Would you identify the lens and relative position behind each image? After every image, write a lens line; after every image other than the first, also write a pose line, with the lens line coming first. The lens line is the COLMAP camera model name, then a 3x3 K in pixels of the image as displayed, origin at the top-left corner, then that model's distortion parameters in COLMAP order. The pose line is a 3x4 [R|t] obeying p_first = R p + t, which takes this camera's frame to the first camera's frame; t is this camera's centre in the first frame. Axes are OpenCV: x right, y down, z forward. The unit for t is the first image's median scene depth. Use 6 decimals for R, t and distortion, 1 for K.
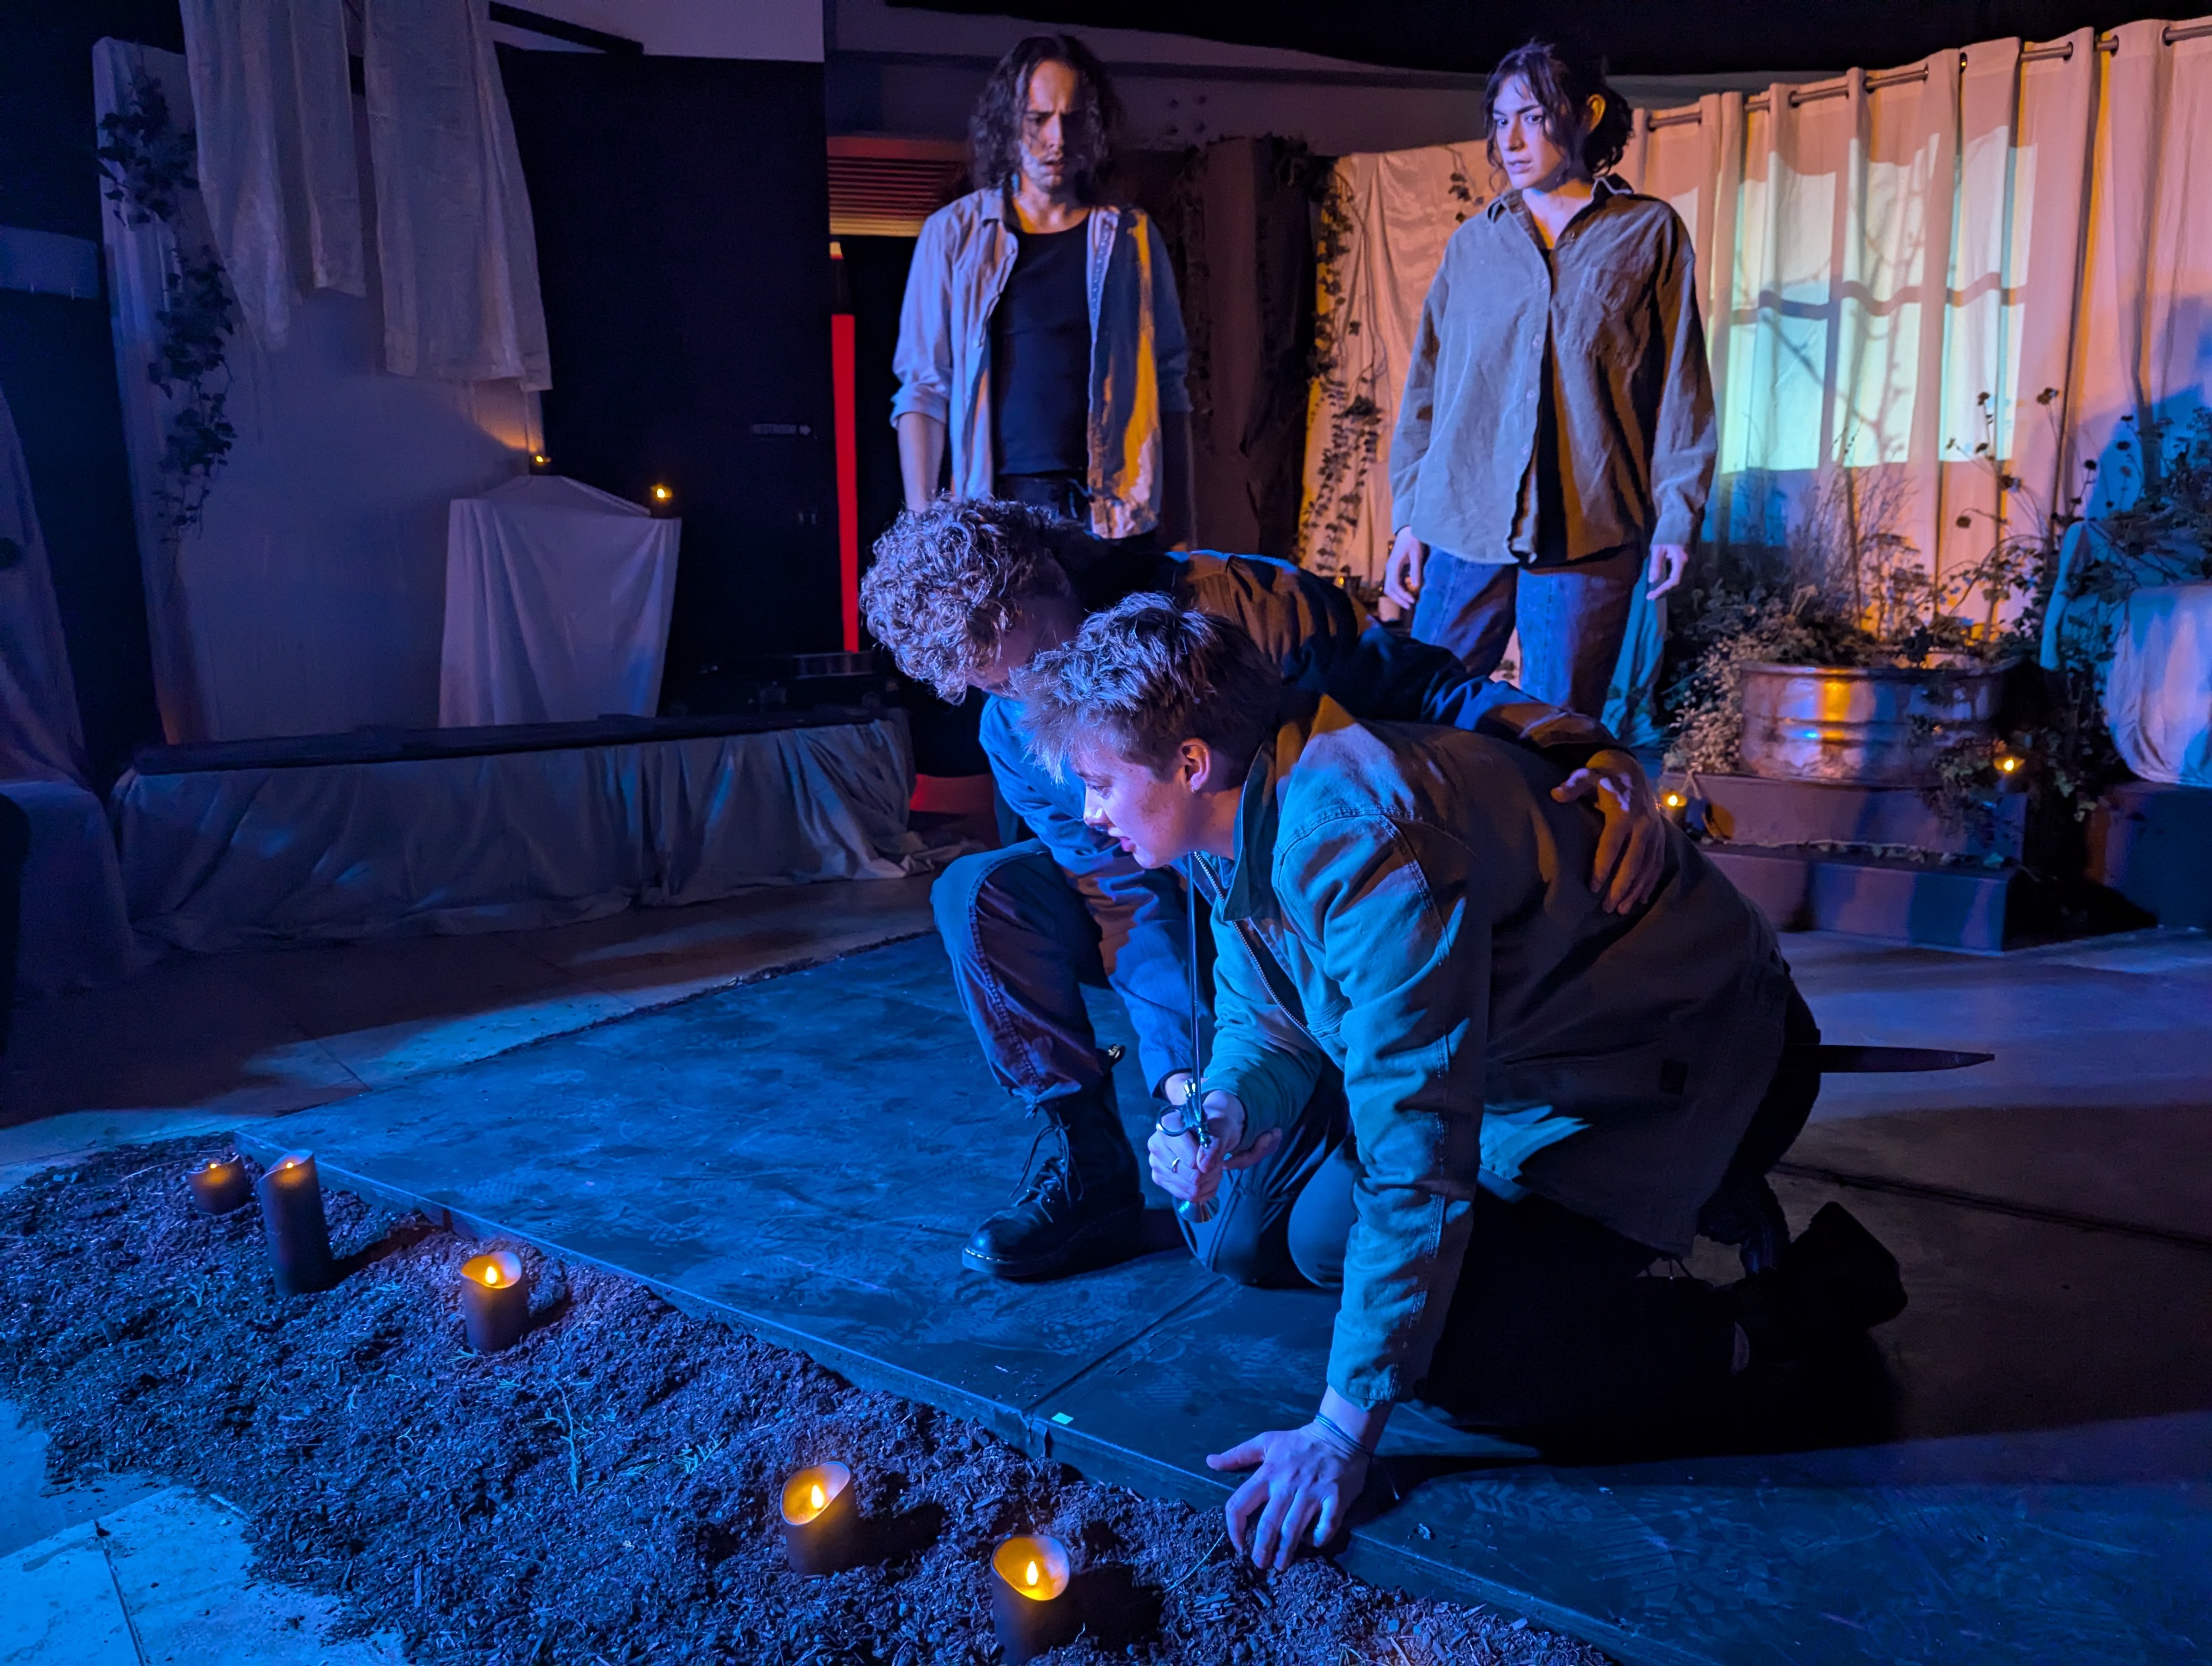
lens RADIAL K [[1699.8, 0, 1101.0], [0, 1699.8, 840.1], [0, 0, 1]] dist [0.047030, -0.043397]
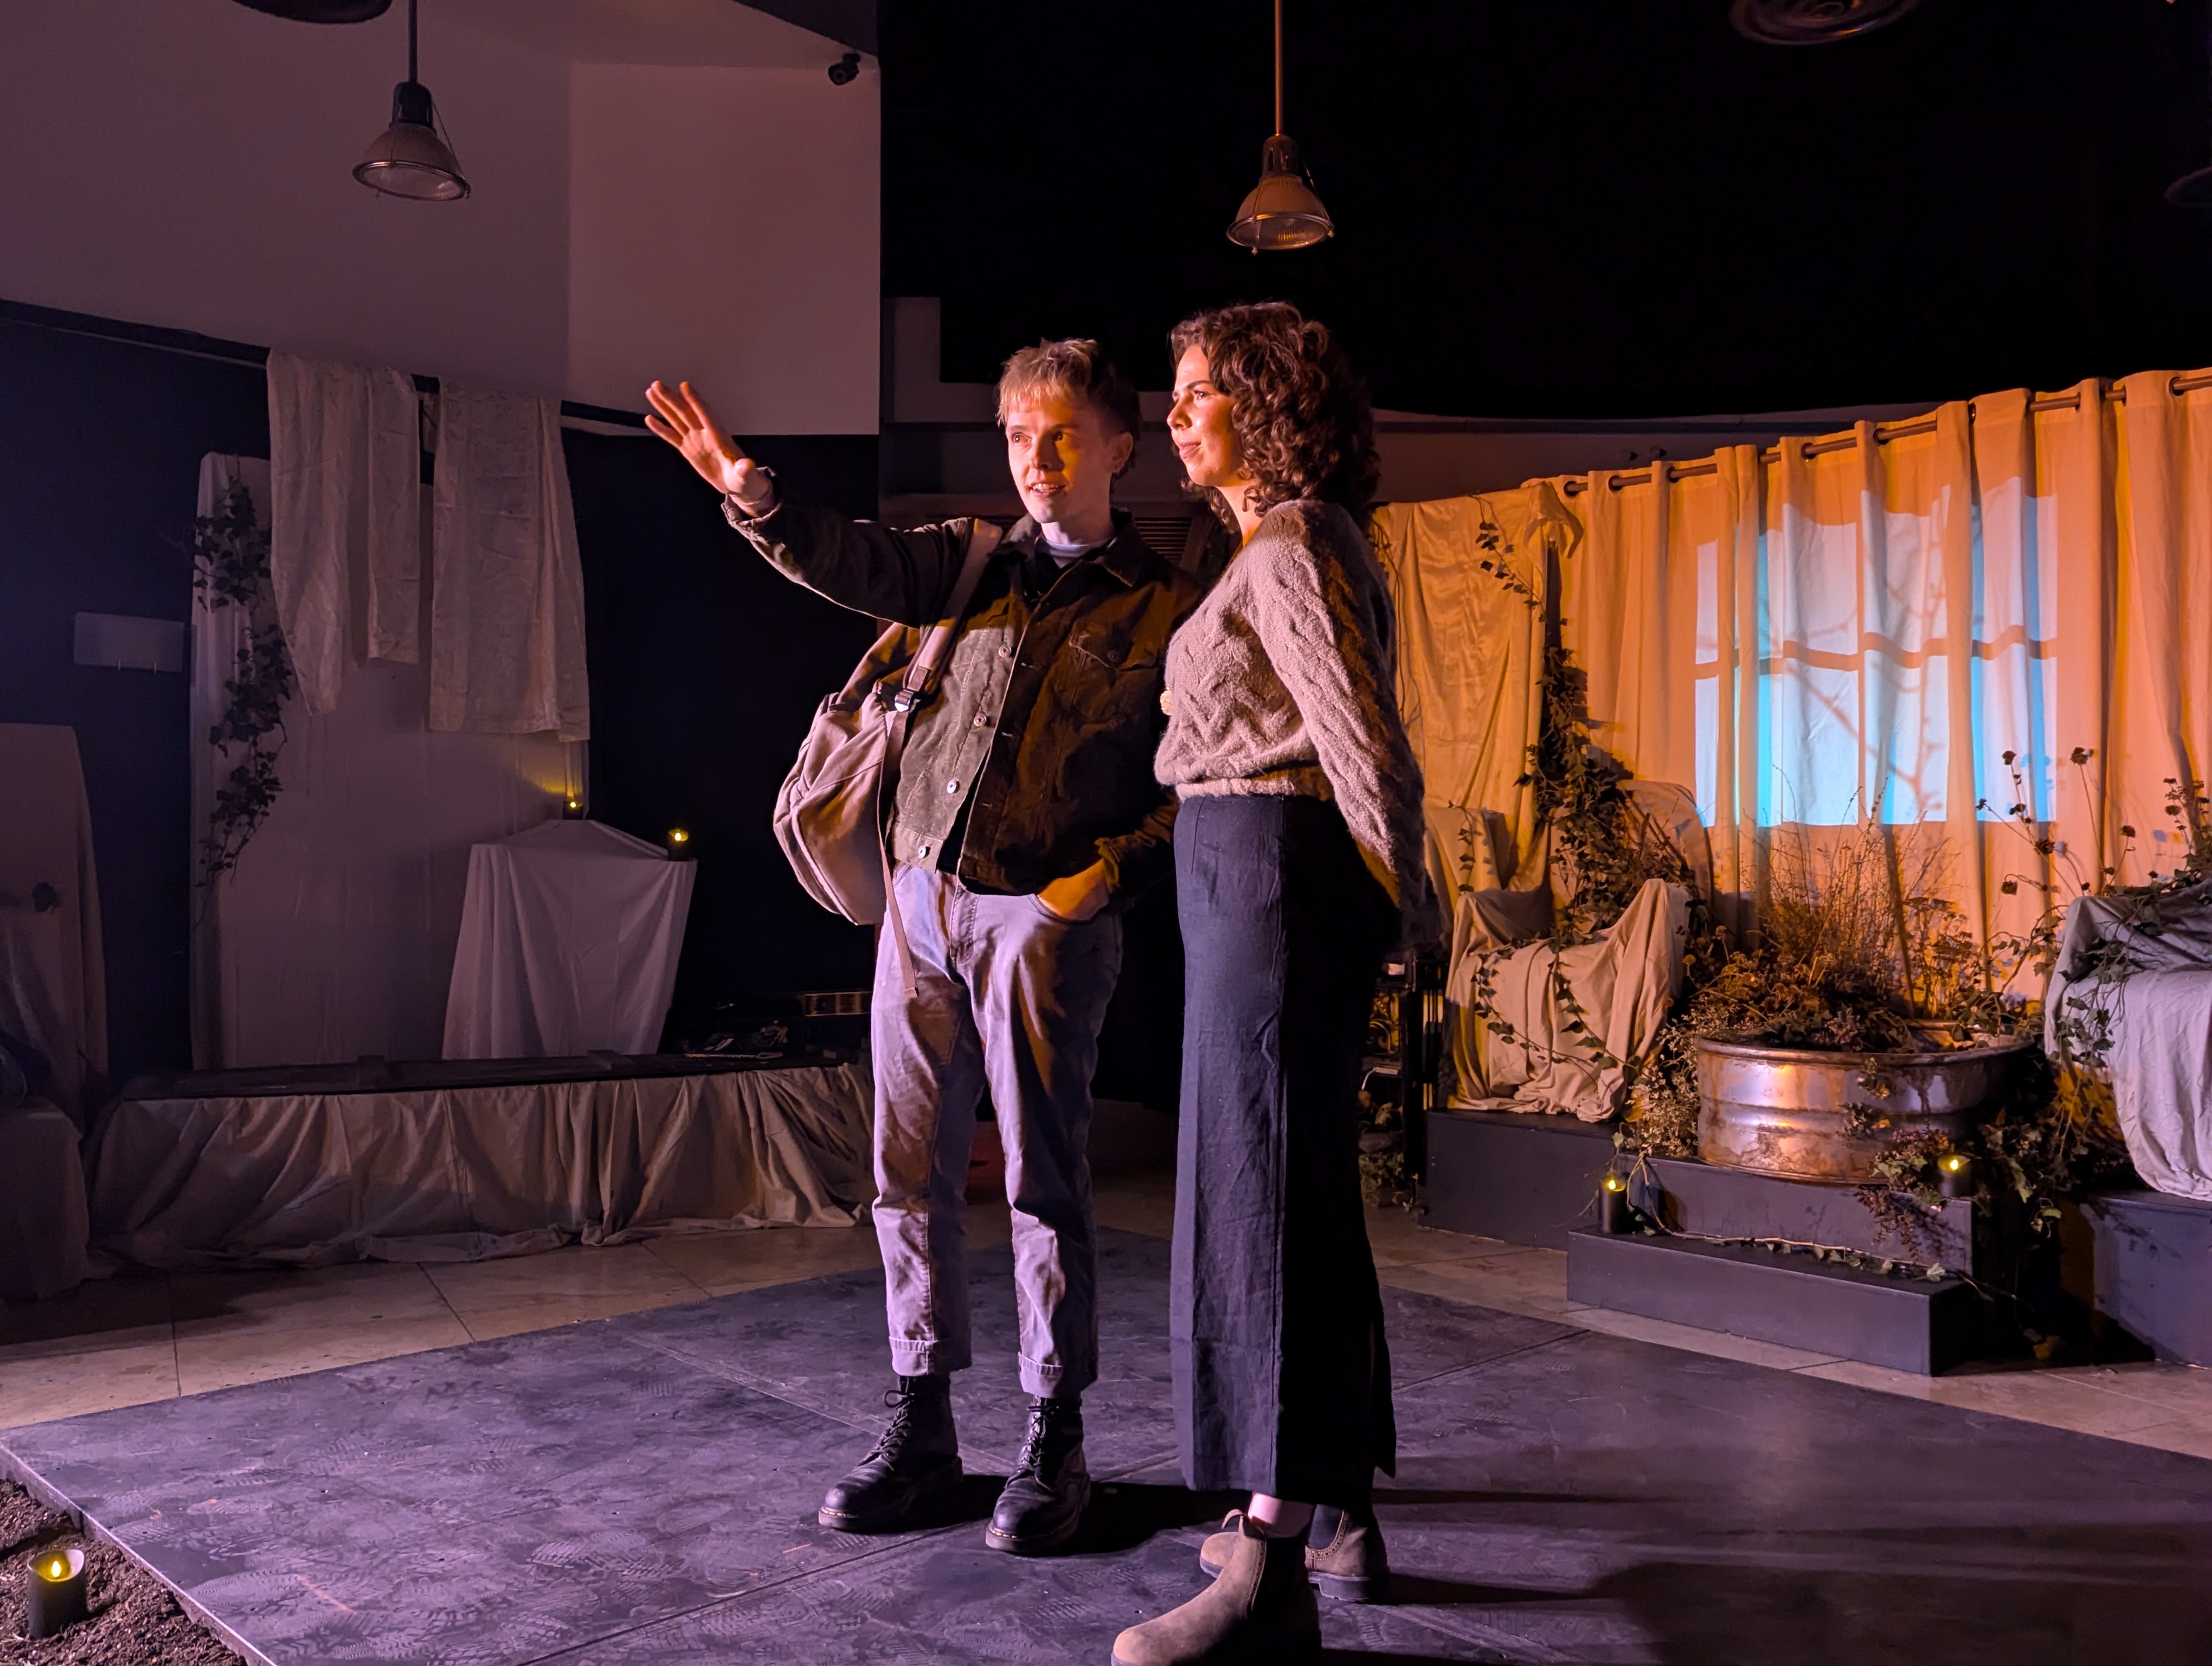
lens RADIAL K [[1940.8, 0, 1111.0], [0, 1940.8, 835.8], [0, 0, 1]] dist [0.039089, -0.013068]
pose [[0.980822, 0.011002, -0.194594, 0.239724], [-0.044518, 0.984659, -0.168715, -0.016976], [0.189752, 0.174142, 0.966265, -0.095273]]
